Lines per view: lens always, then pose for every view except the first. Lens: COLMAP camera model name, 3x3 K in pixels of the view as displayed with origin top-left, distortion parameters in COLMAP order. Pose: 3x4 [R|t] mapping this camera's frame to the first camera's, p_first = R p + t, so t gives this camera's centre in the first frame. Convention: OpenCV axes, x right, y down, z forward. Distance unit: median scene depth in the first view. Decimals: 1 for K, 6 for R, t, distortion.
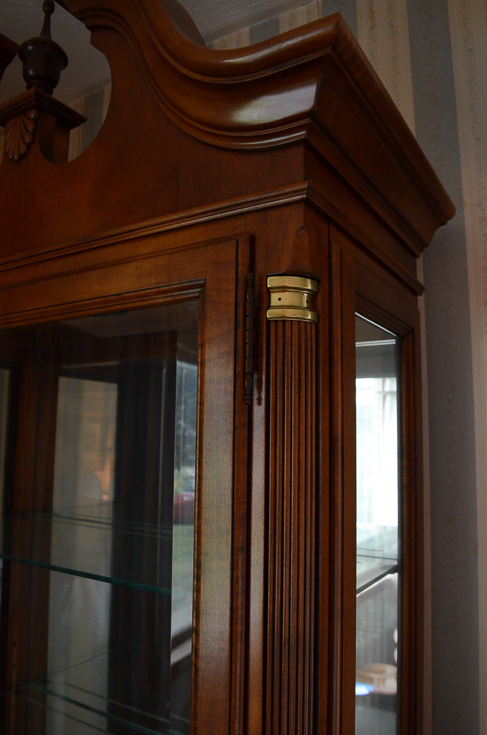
lens RADIAL K [[573.8, 0, 242.9], [0, 573.8, 372.1], [0, 0, 1]] dist [-0.102915, 0.023746]
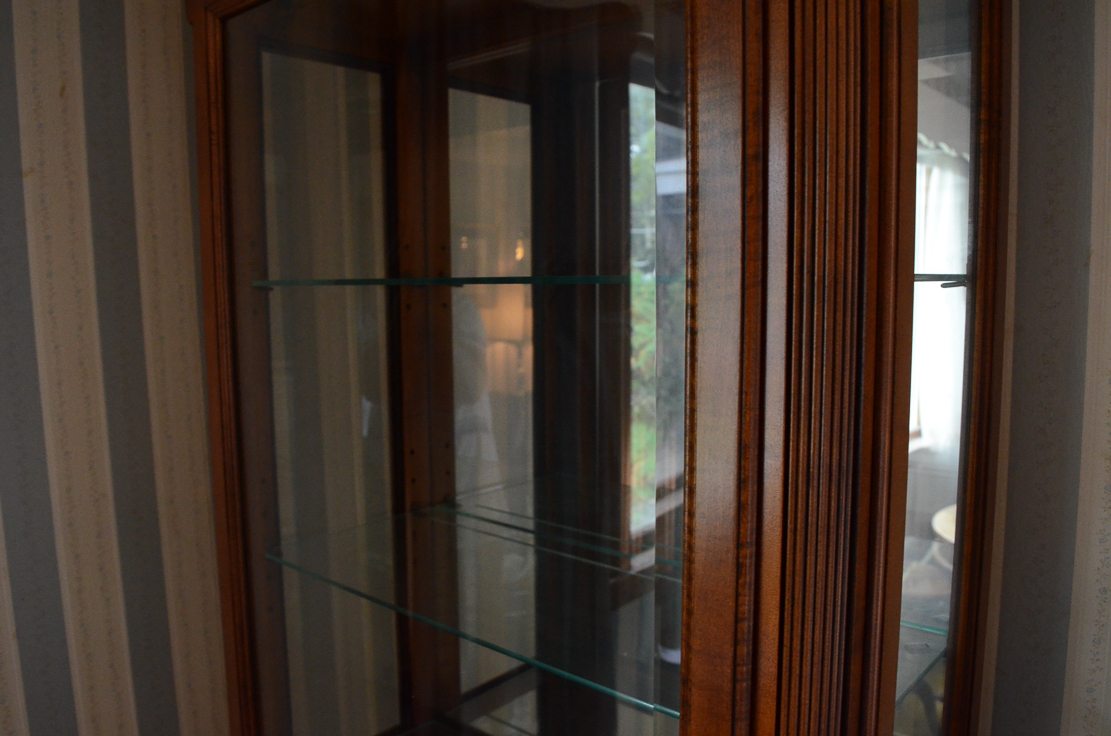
lens RADIAL K [[867.3, 0, 551.0], [0, 867.3, 362.9], [0, 0, 1]] dist [-0.102915, 0.023746]
pose [[0.985384, -0.007051, -0.170201, -0.054259], [0.045345, 0.973952, 0.222173, 0.223572], [0.164201, -0.226644, 0.960037, -0.105066]]
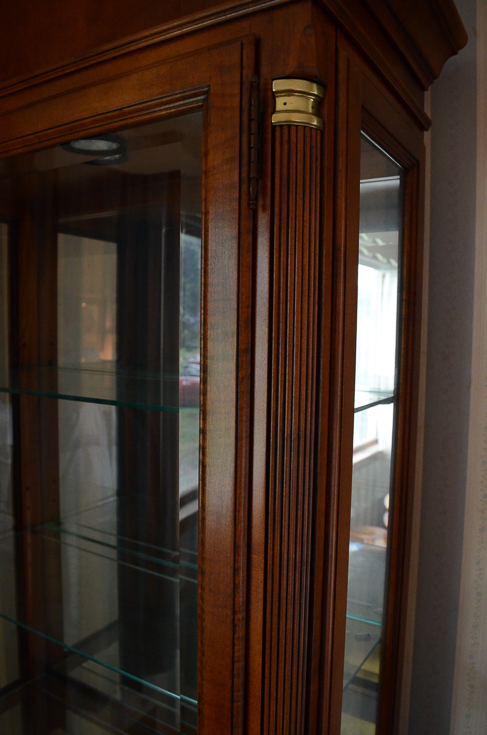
lens RADIAL K [[573.8, 0, 243.9], [0, 573.8, 369.6], [0, 0, 1]] dist [-0.102915, 0.023746]
pose [[0.999989, 0.000147, 0.004733, -0.008287], [-0.001079, 0.980274, 0.197641, 0.098300], [-0.004611, -0.197644, 0.980263, -0.026725]]
